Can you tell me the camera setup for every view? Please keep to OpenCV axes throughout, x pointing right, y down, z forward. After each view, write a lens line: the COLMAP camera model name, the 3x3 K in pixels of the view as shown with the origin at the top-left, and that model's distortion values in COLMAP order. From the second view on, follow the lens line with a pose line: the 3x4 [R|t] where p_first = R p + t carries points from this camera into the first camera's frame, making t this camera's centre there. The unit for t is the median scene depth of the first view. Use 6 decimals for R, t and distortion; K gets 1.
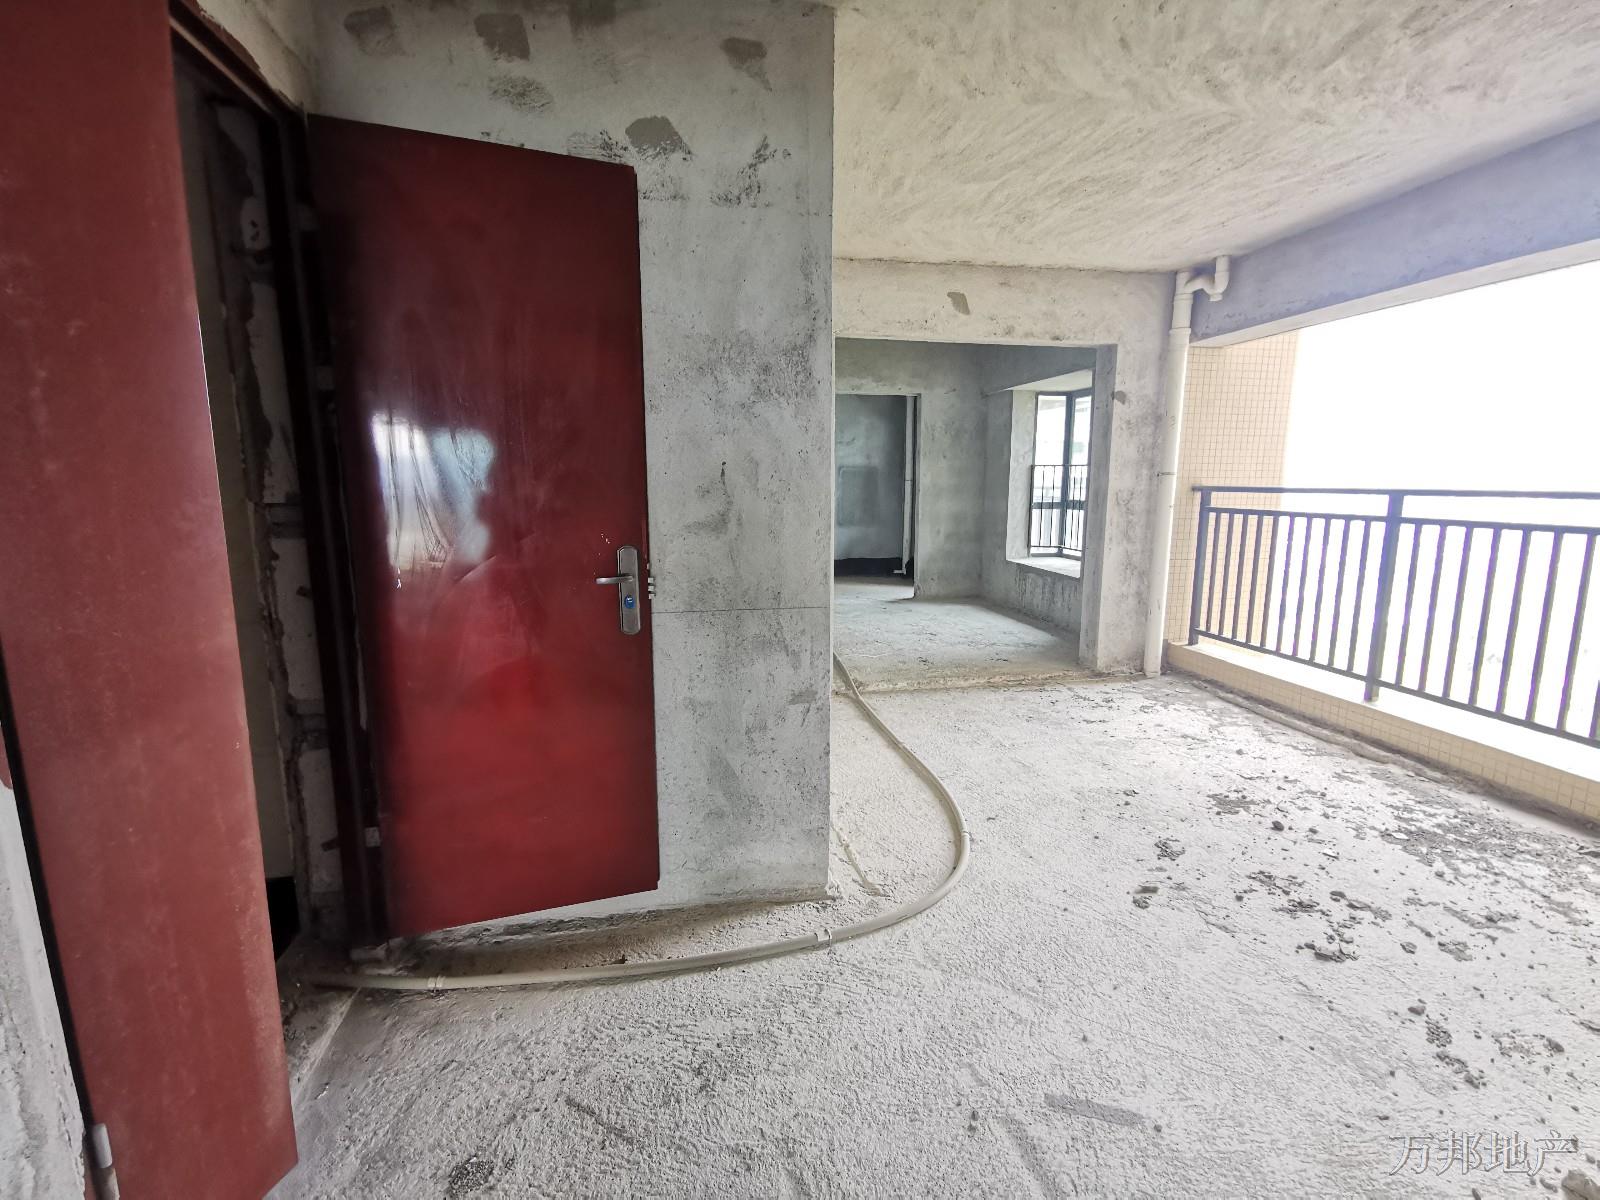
lens RADIAL K [[745.2, 0, 799.5], [0, 745.2, 599.0], [0, 0, 1]] dist [0.014092, 0.001226]
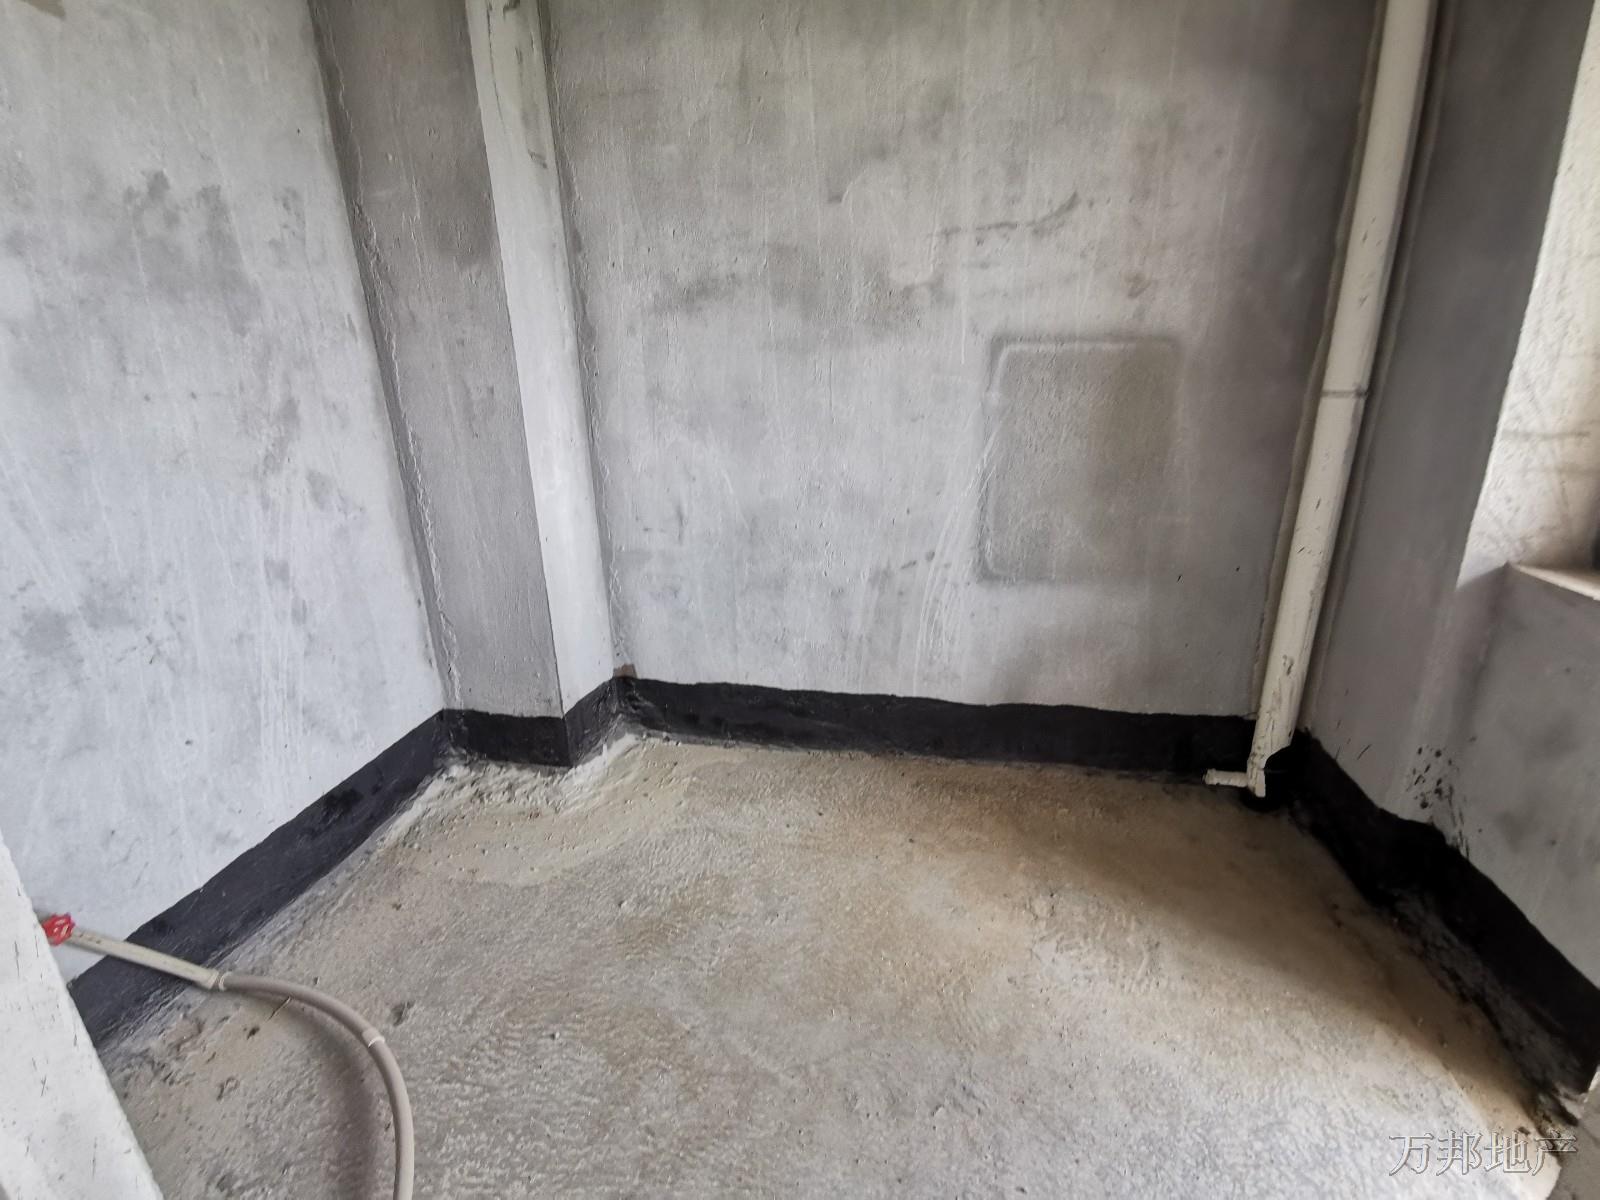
lens RADIAL K [[745.2, 0, 800.0], [0, 745.2, 592.7], [0, 0, 1]] dist [0.014092, 0.001226]
pose [[0.926388, 0.090533, -0.365527, 0.183009], [-0.036039, 0.987530, 0.153252, -0.270760], [0.374843, -0.128797, 0.918098, 1.537108]]
